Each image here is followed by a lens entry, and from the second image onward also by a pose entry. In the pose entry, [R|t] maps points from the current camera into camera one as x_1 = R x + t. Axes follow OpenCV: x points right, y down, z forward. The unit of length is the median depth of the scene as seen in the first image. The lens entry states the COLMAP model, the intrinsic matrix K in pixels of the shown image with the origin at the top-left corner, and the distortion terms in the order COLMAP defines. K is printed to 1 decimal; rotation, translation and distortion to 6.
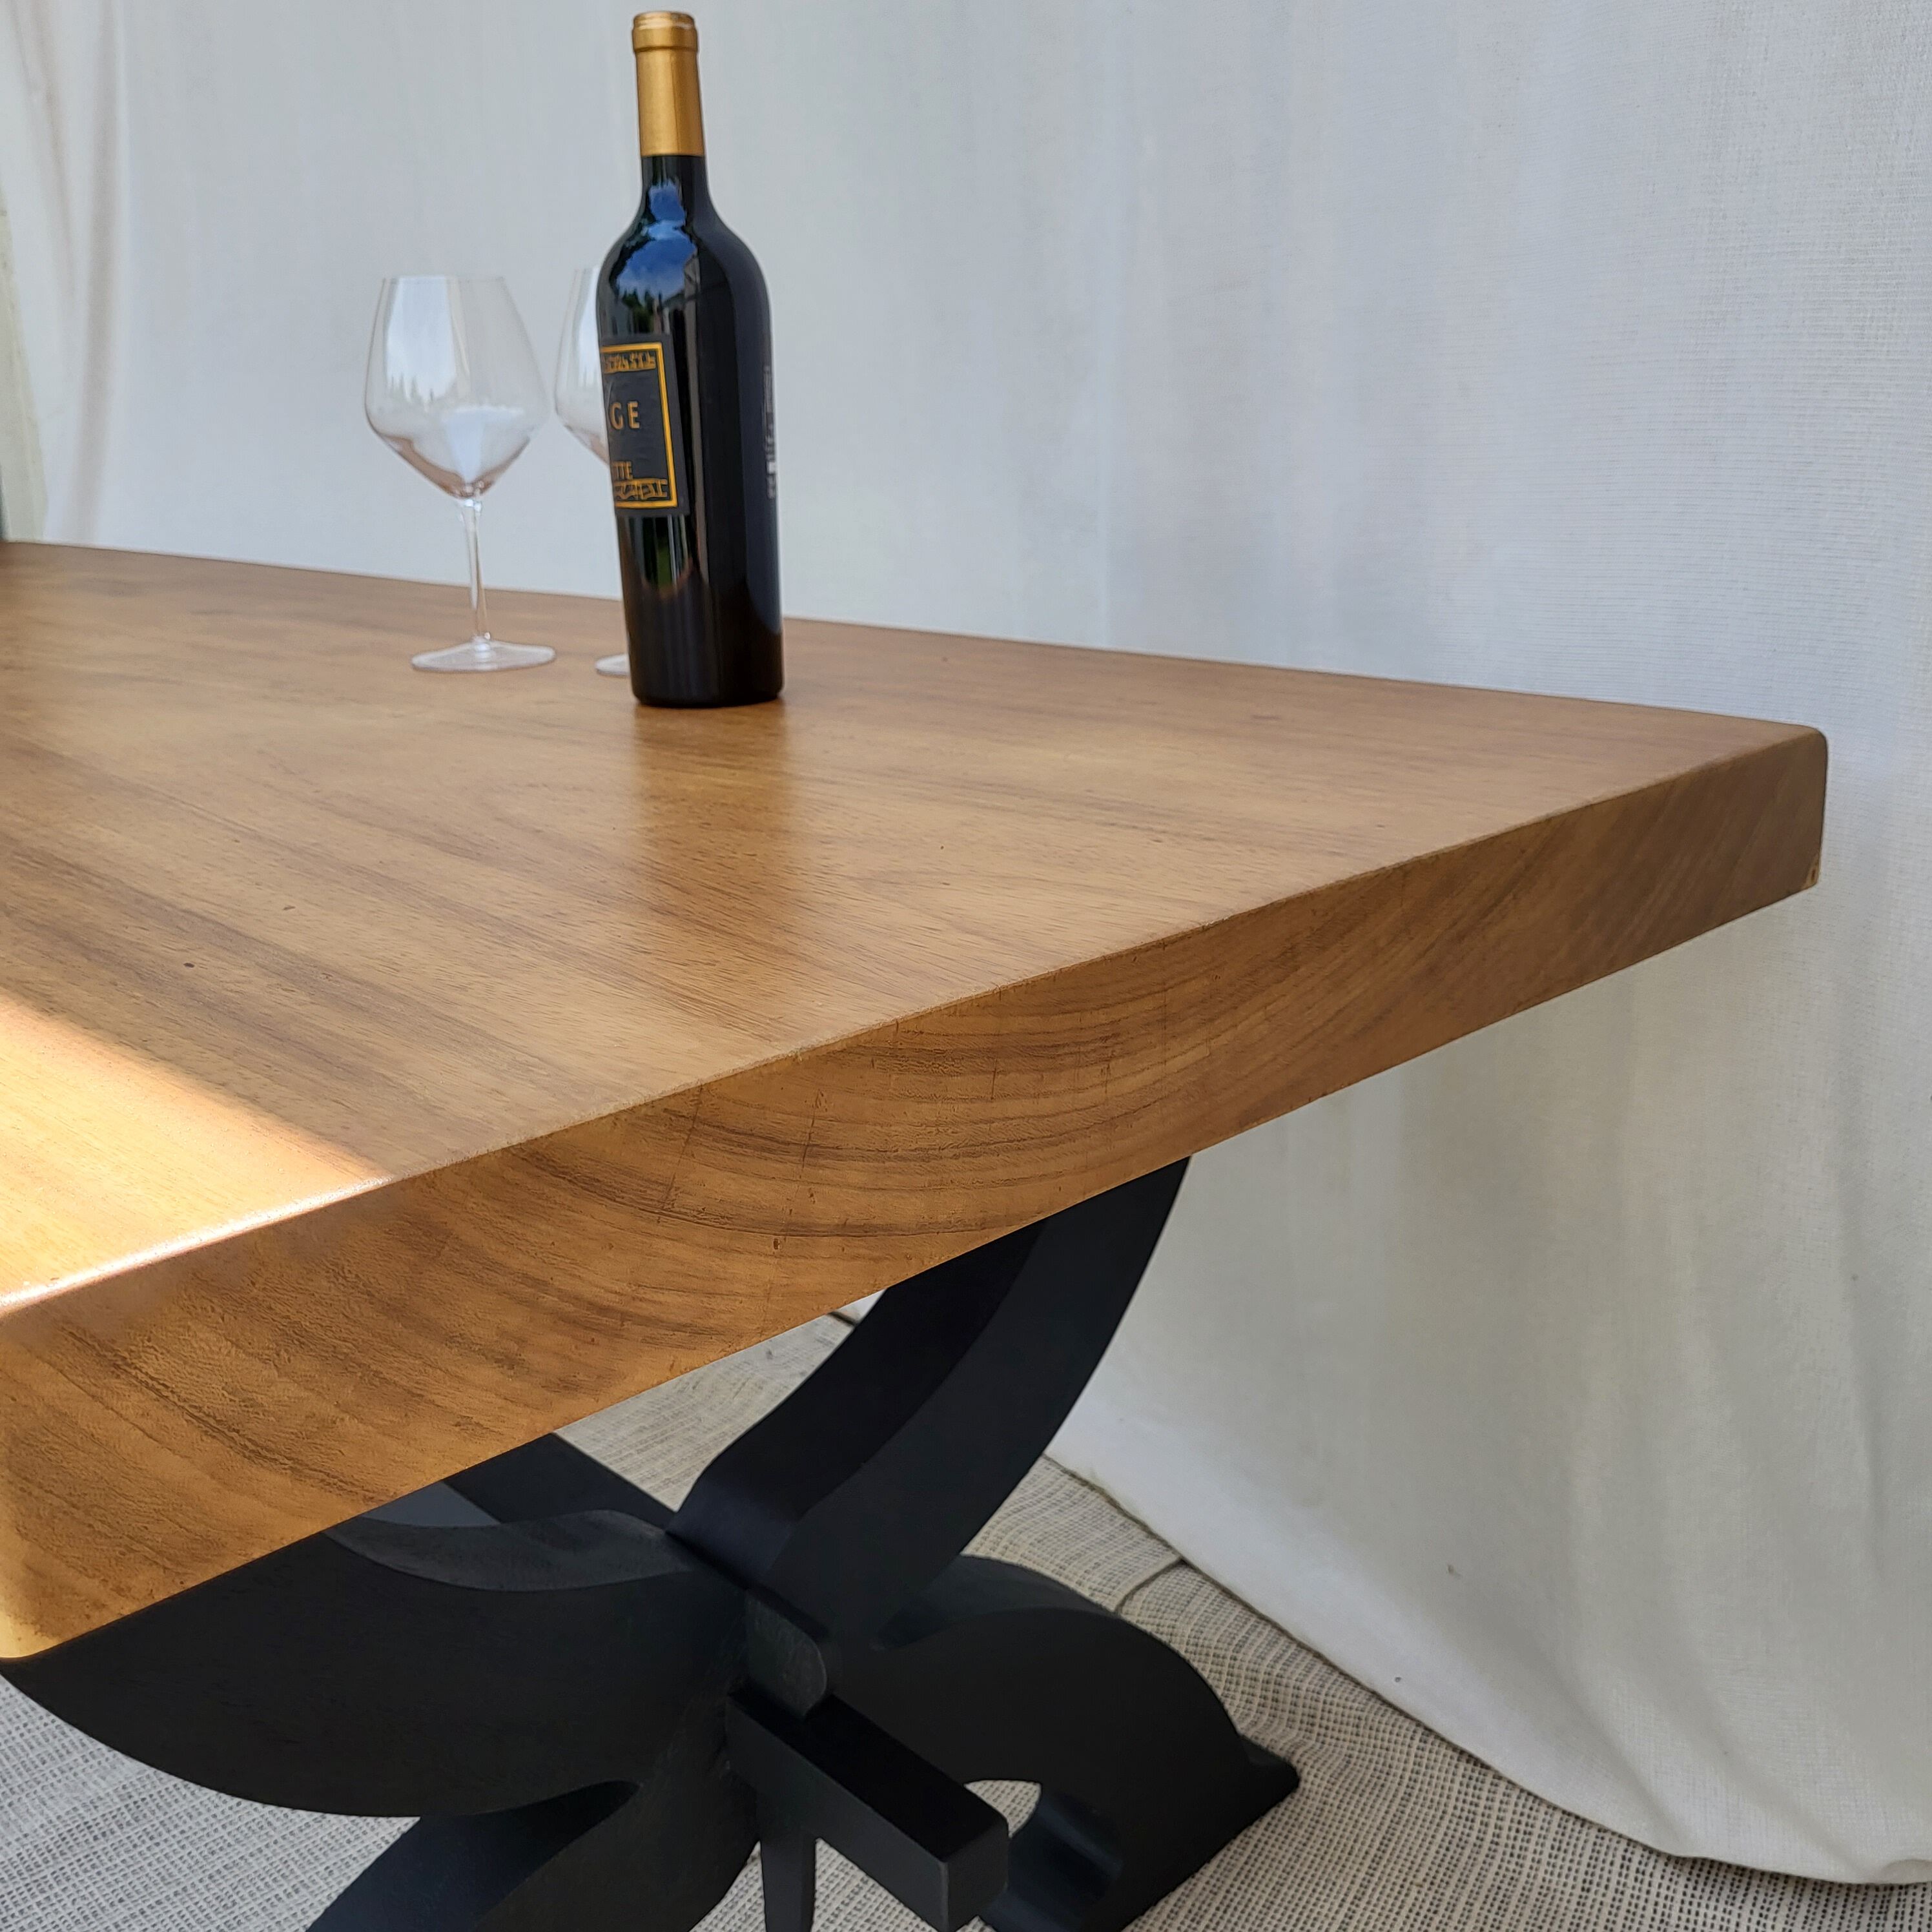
lens RADIAL K [[1977.9, 0, 981.9], [0, 1977.9, 1005.2], [0, 0, 1]] dist [0.033550, 0.000000]
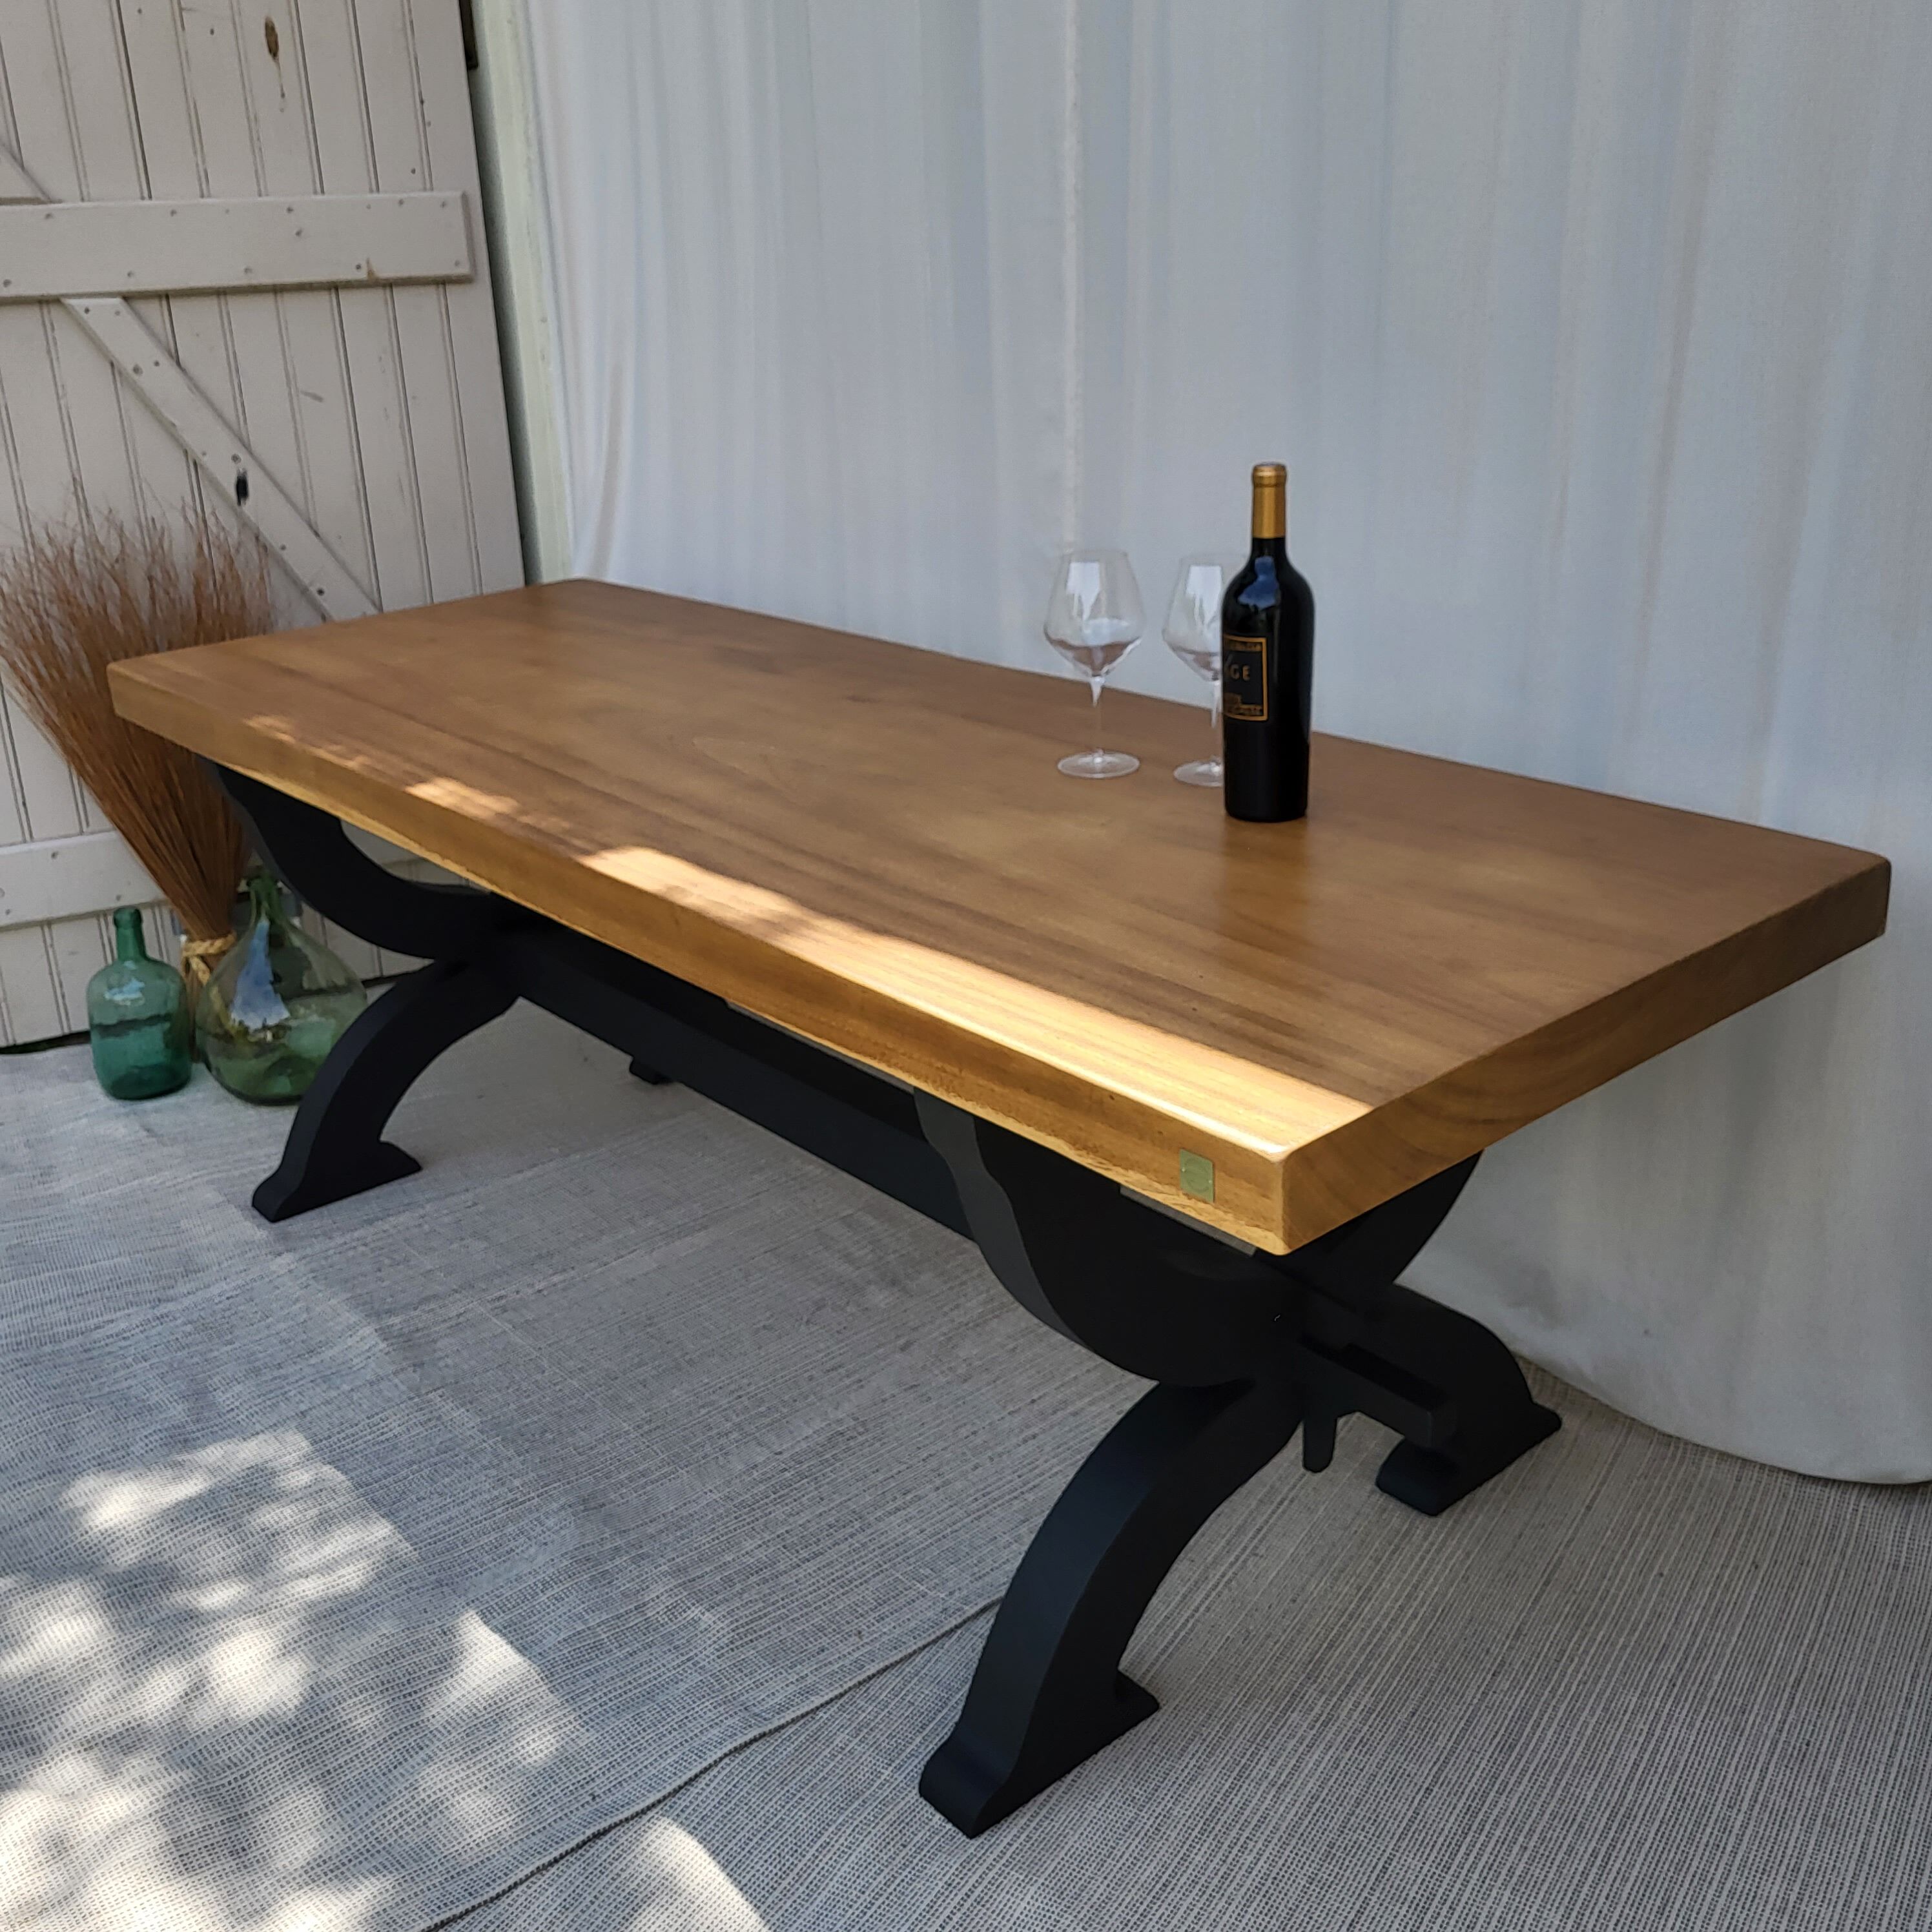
lens RADIAL K [[1977.9, 0, 949.5], [0, 1977.9, 941.6], [0, 0, 1]] dist [0.033550, 0.000000]
pose [[0.997652, 0.006203, -0.068210, -0.325527], [-0.002119, 0.998209, 0.059787, -0.153904], [0.068458, -0.059502, 0.995878, -0.908528]]
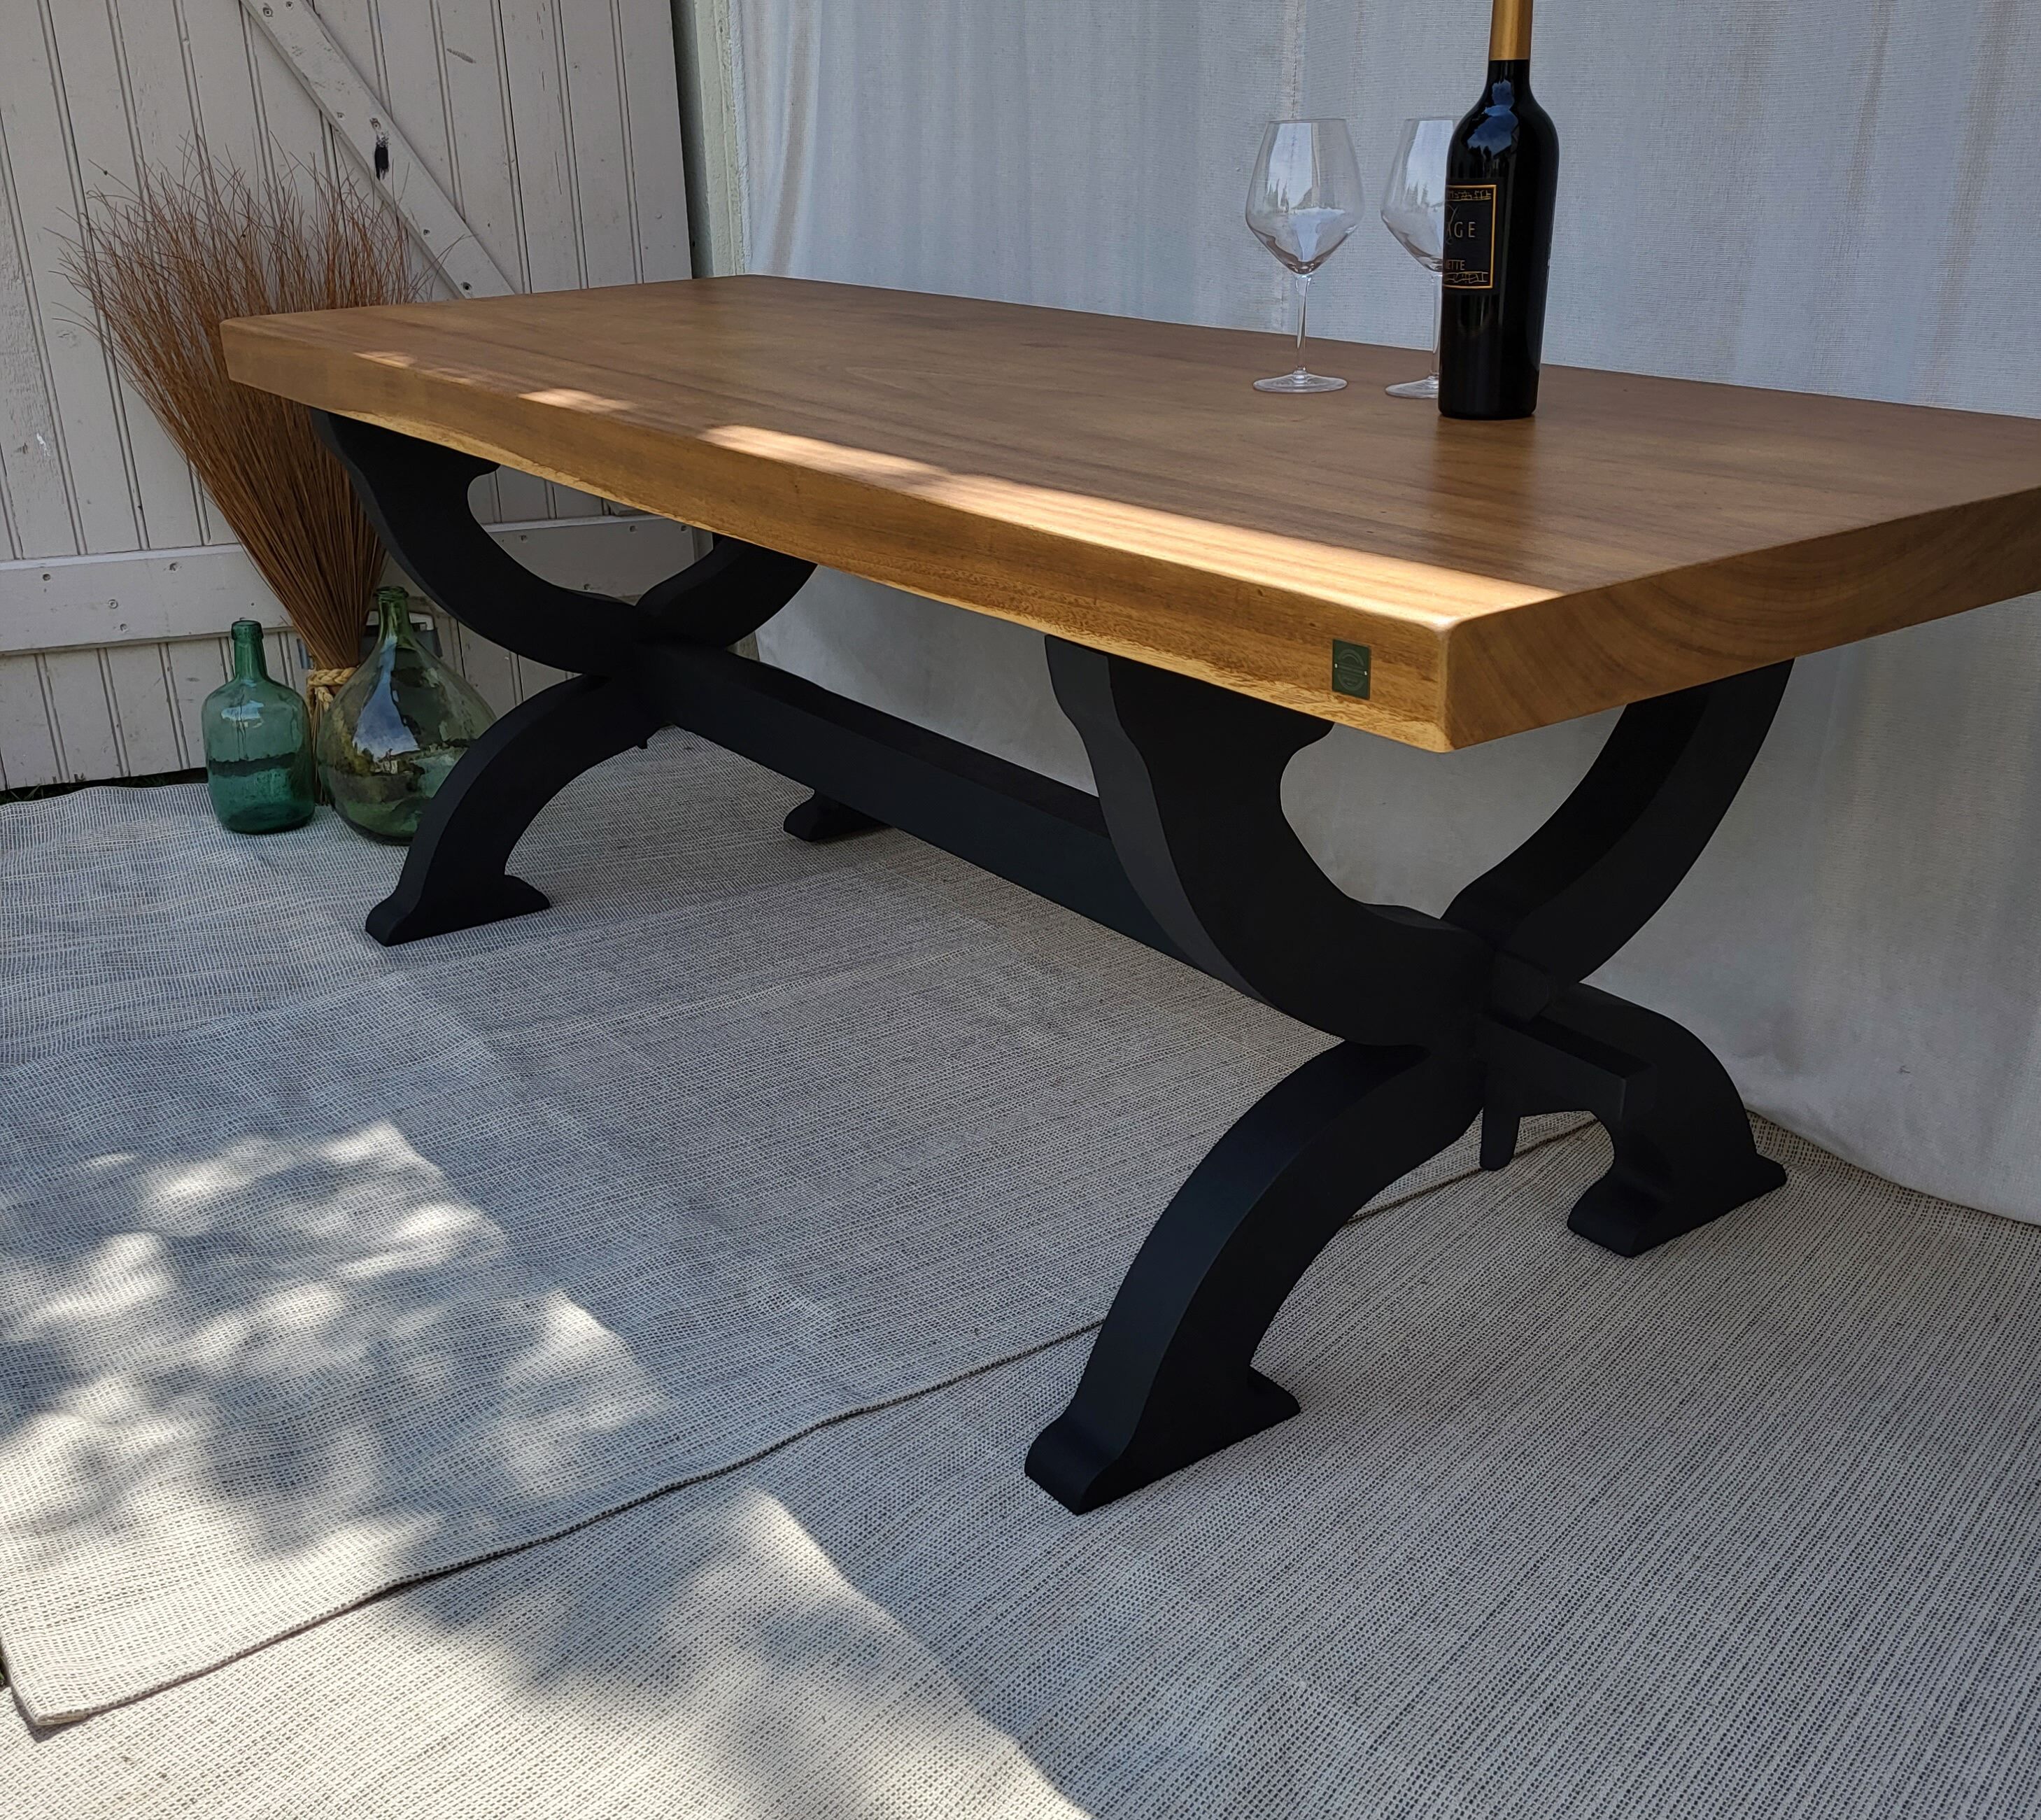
lens RADIAL K [[2125.2, 0, 1060.8], [0, 2125.2, 1038.3], [0, 0, 1]] dist [0.051813, 0.000000]
pose [[0.990549, 0.062395, -0.122147, -0.250922], [-0.046957, 0.990991, 0.125424, 0.150503], [0.128872, -0.118503, 0.984555, -0.835369]]
